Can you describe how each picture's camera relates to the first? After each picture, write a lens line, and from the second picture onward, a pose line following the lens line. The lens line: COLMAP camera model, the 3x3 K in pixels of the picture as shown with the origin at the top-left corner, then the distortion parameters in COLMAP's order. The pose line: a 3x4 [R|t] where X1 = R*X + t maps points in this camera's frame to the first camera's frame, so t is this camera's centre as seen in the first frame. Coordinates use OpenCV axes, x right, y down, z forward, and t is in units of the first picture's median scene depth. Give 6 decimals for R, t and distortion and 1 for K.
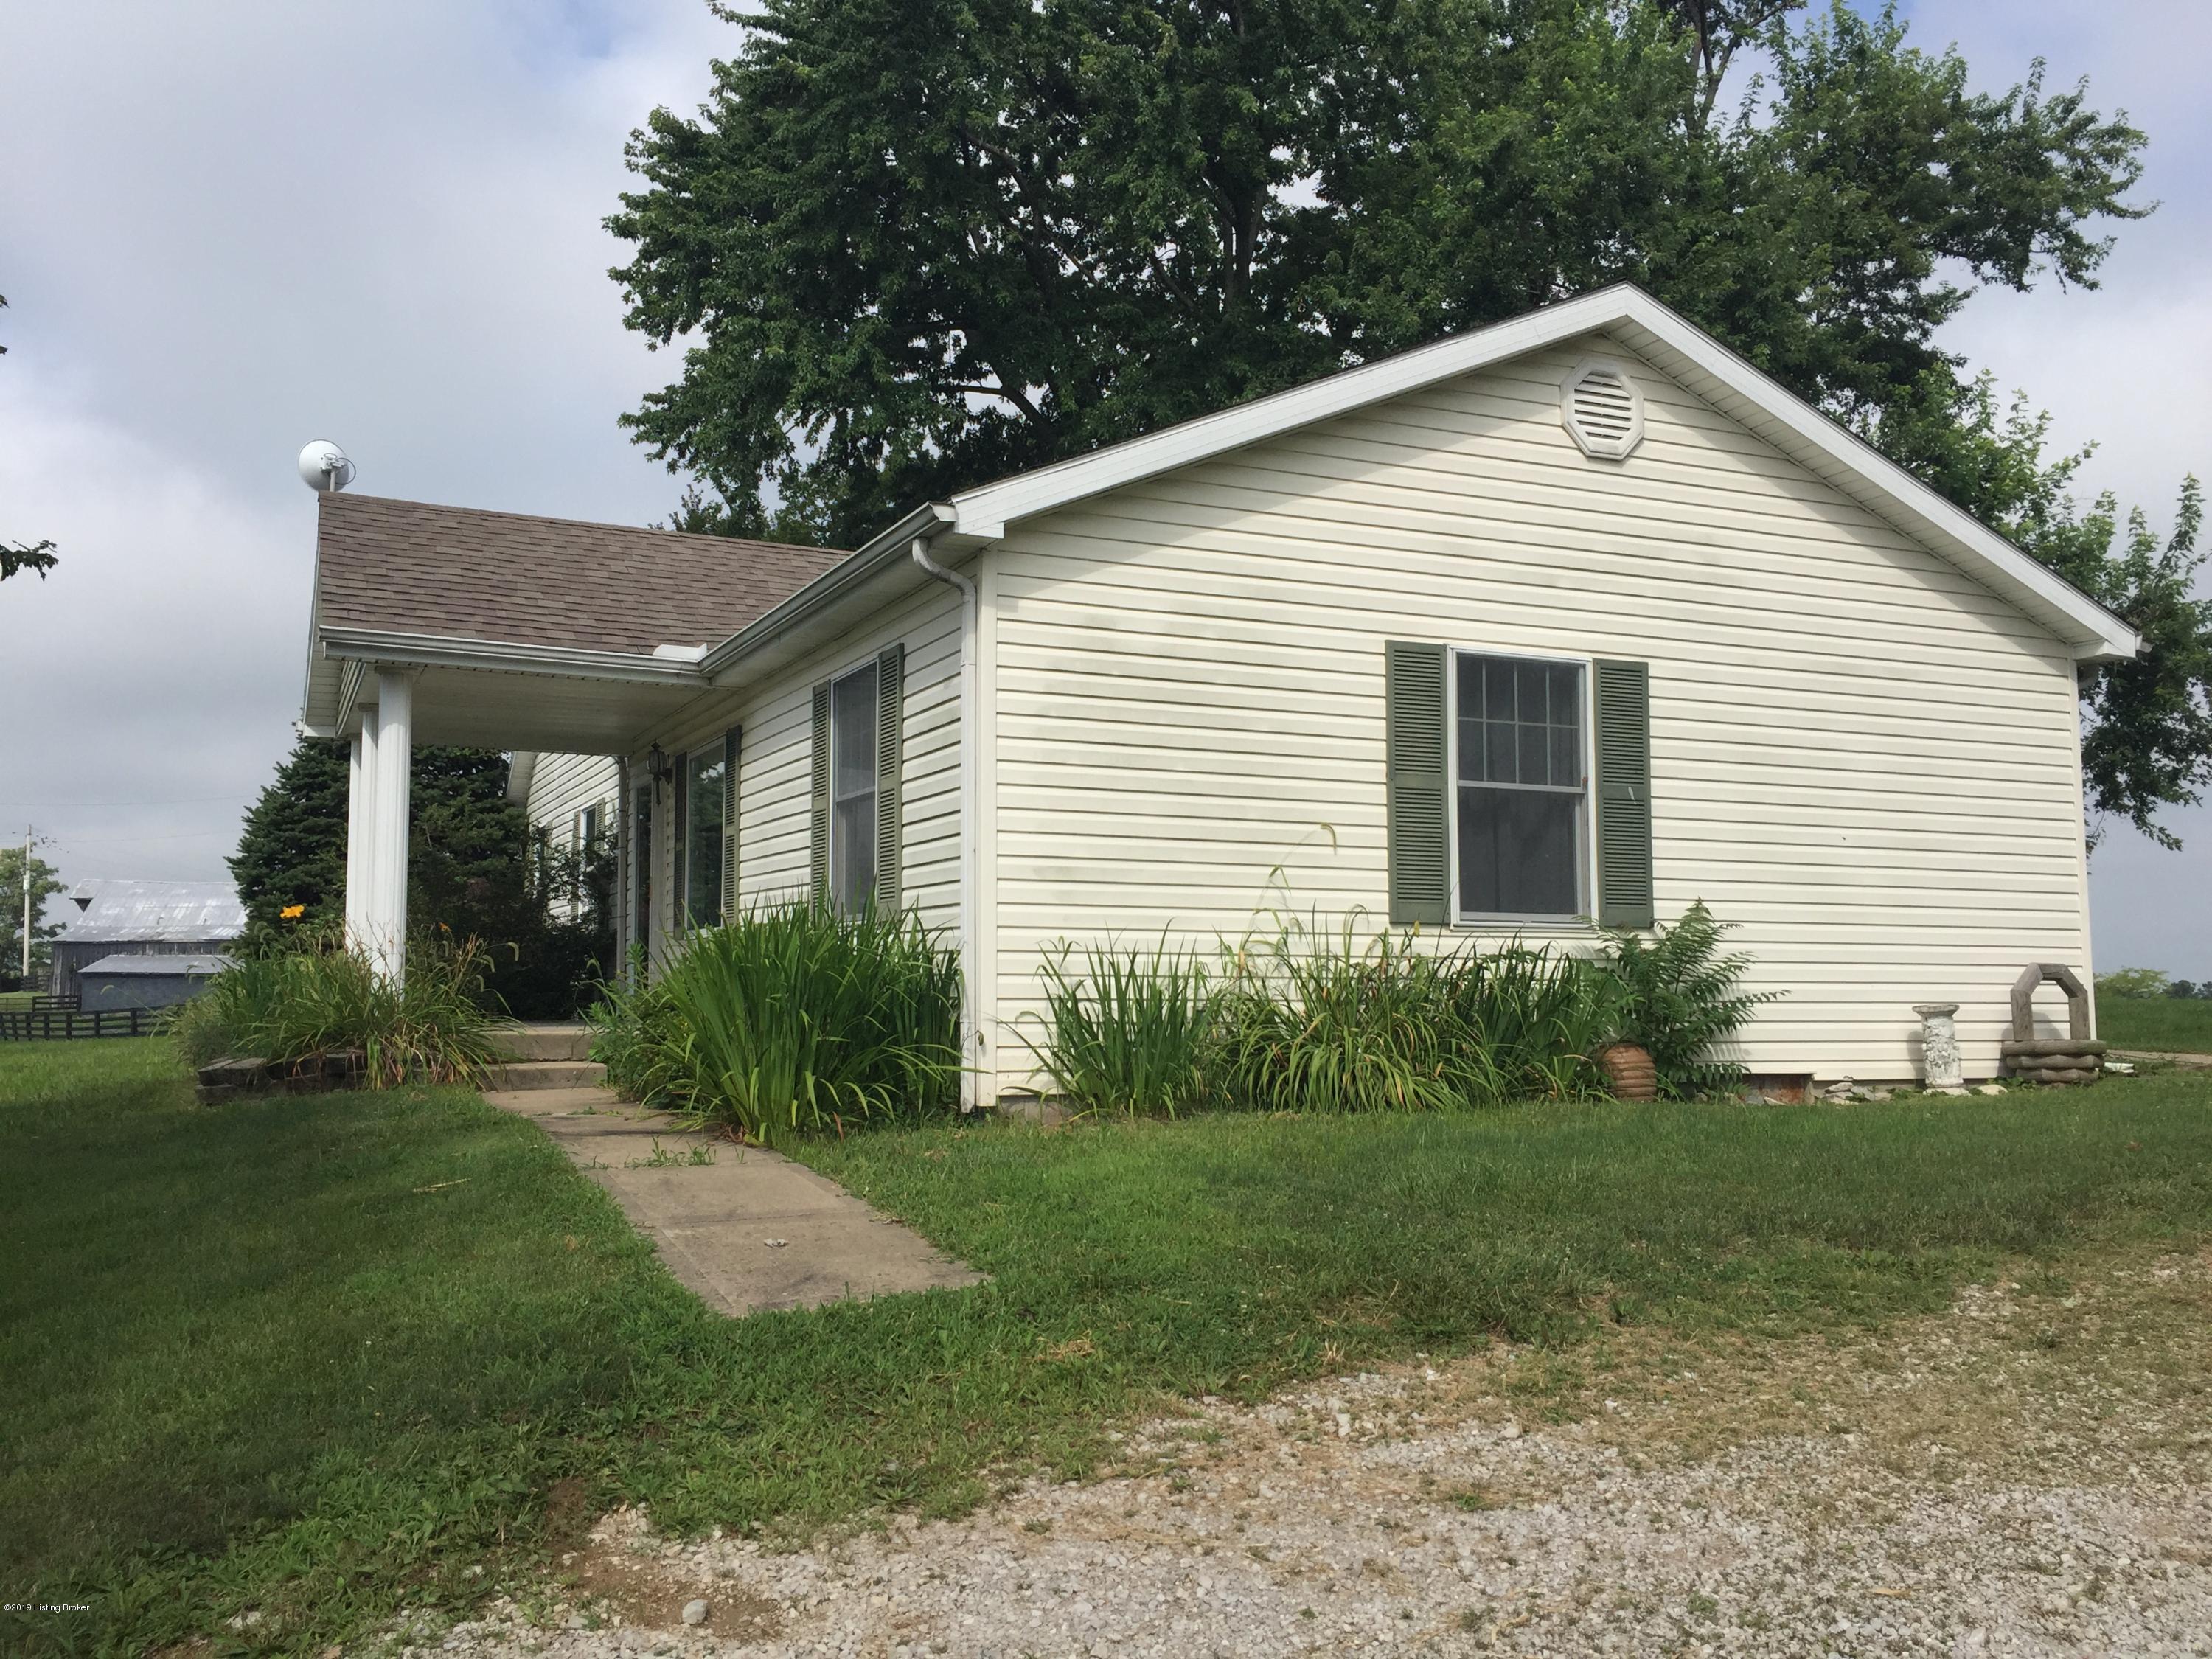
lens RADIAL K [[1833.0, 0, 1110.3], [0, 1833.0, 836.0], [0, 0, 1]] dist [0.066788, -0.098109]
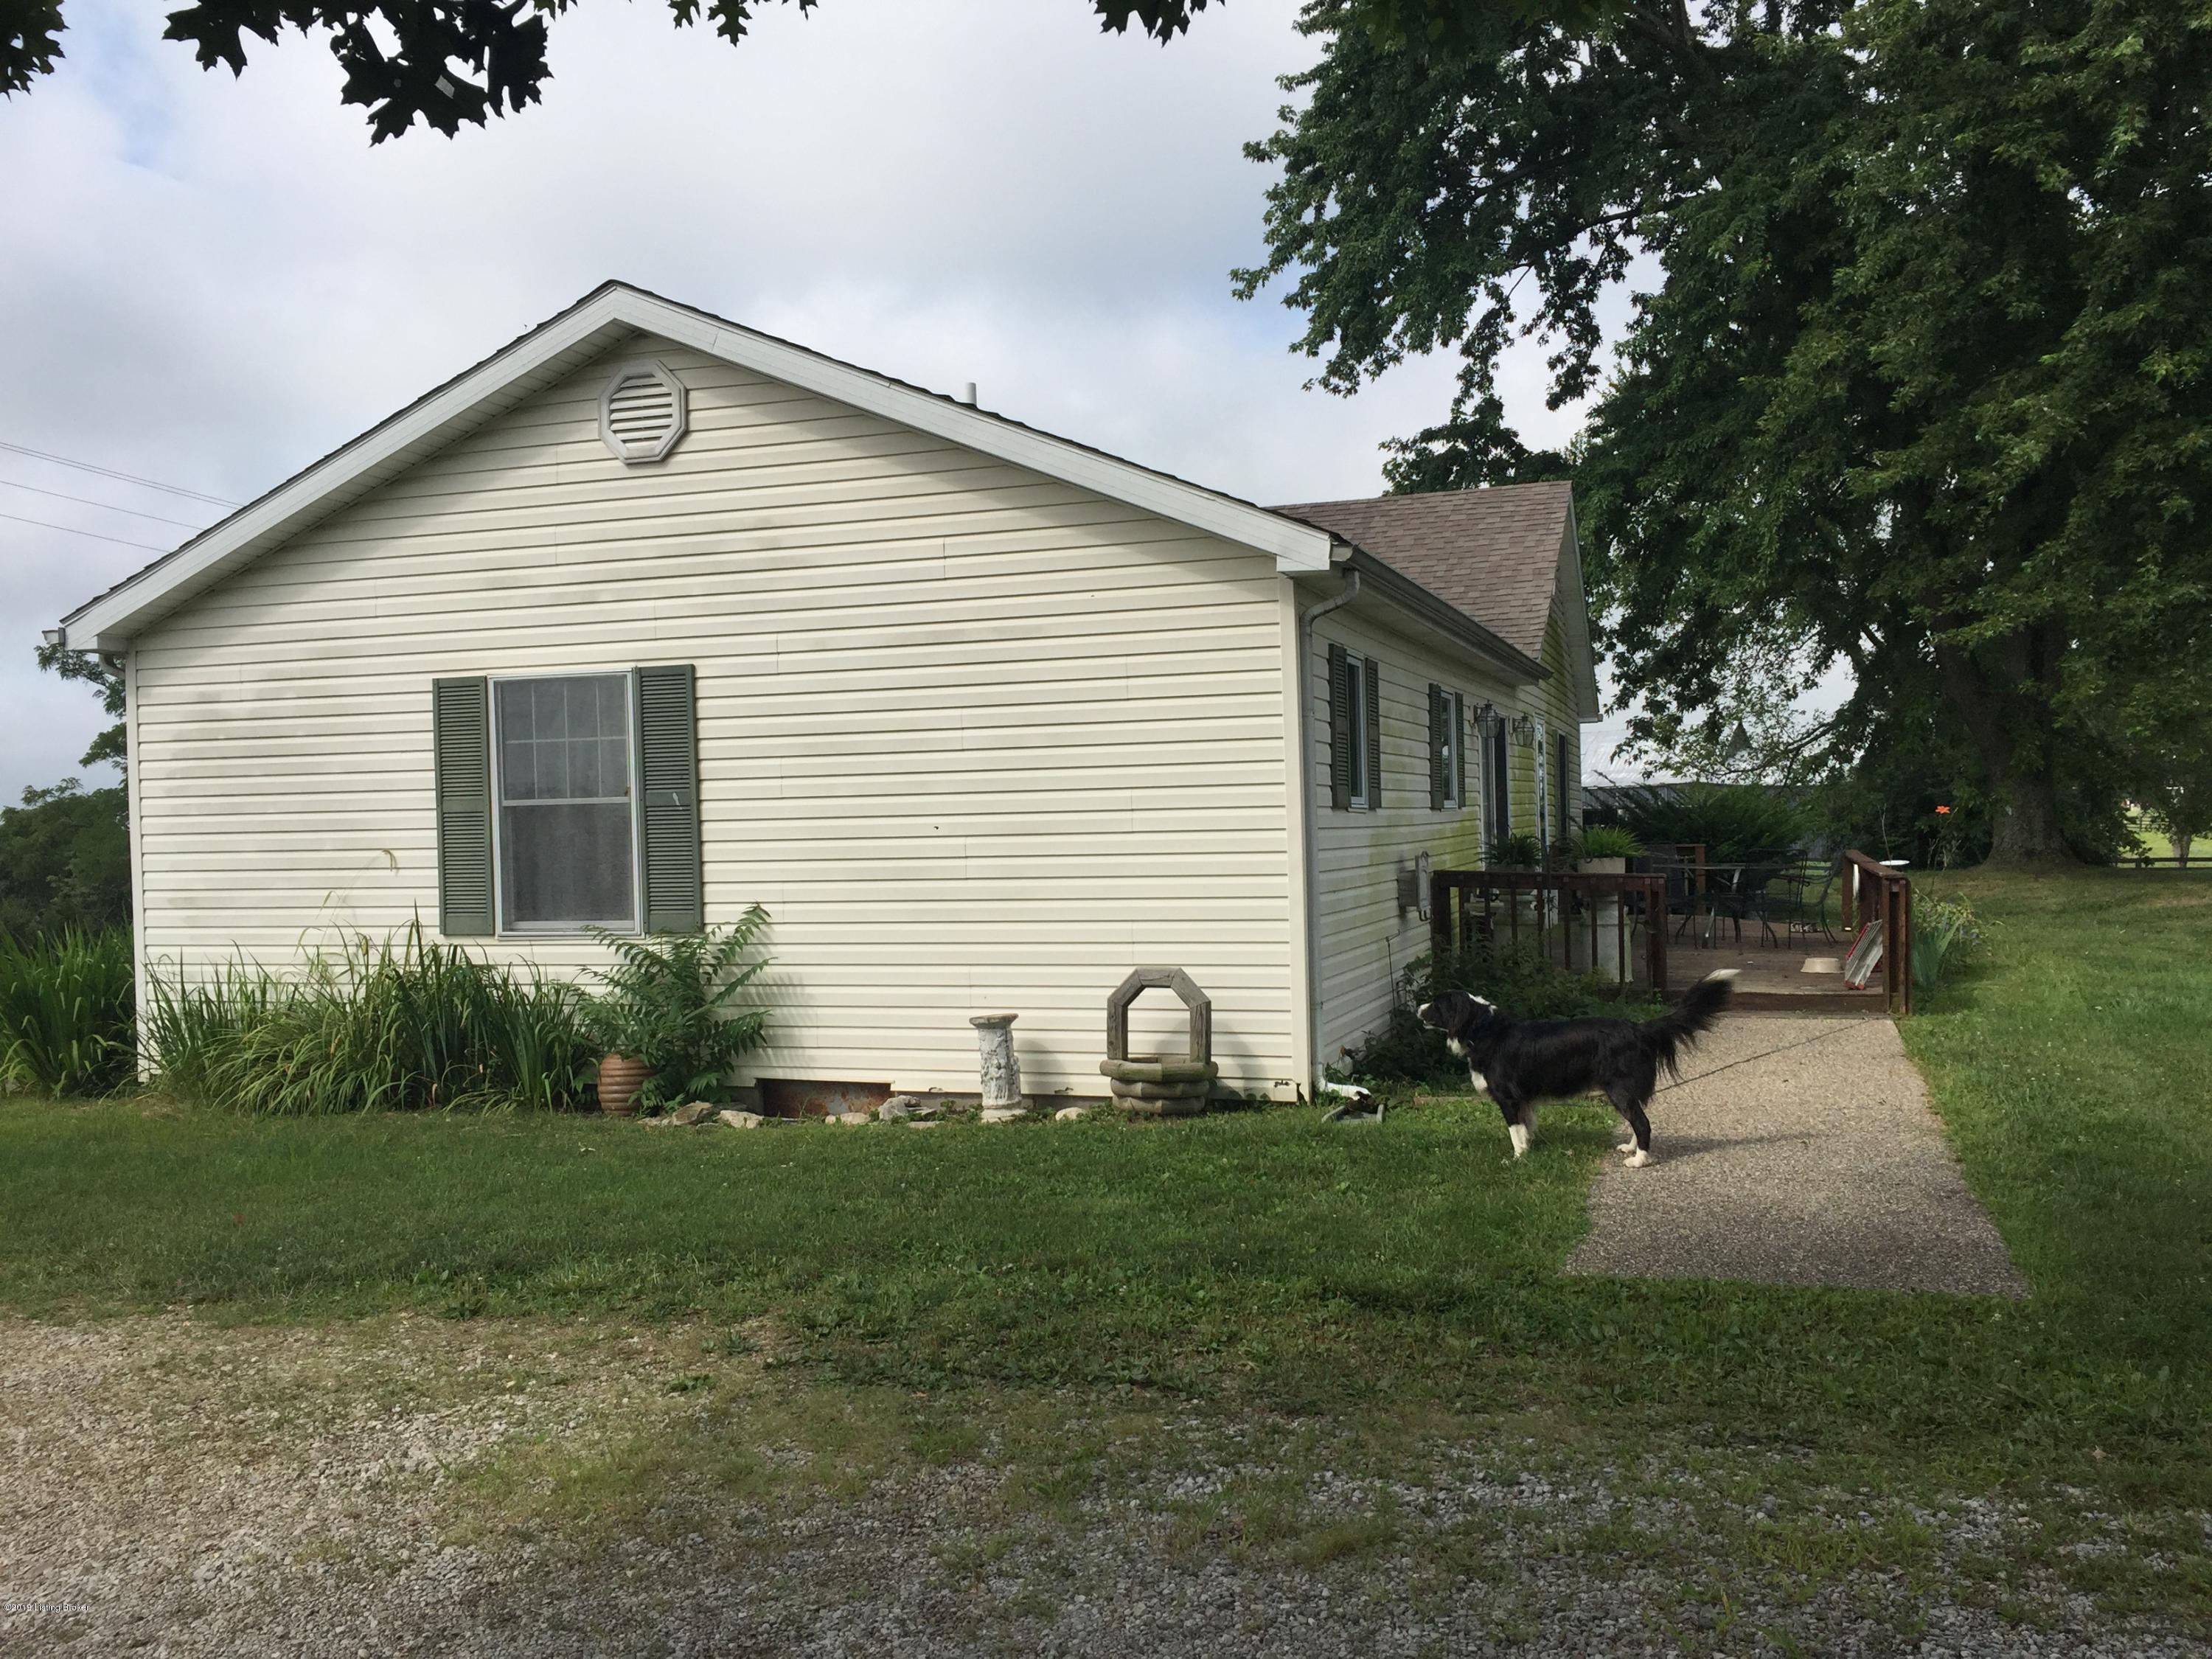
lens RADIAL K [[1833.0, 0, 1110.3], [0, 1833.0, 836.0], [0, 0, 1]] dist [0.066788, -0.098109]
pose [[0.741938, -0.016891, -0.670255, 1.178640], [0.079379, 0.994865, 0.062797, -0.049263], [0.665752, -0.099796, 0.739469, 0.435750]]
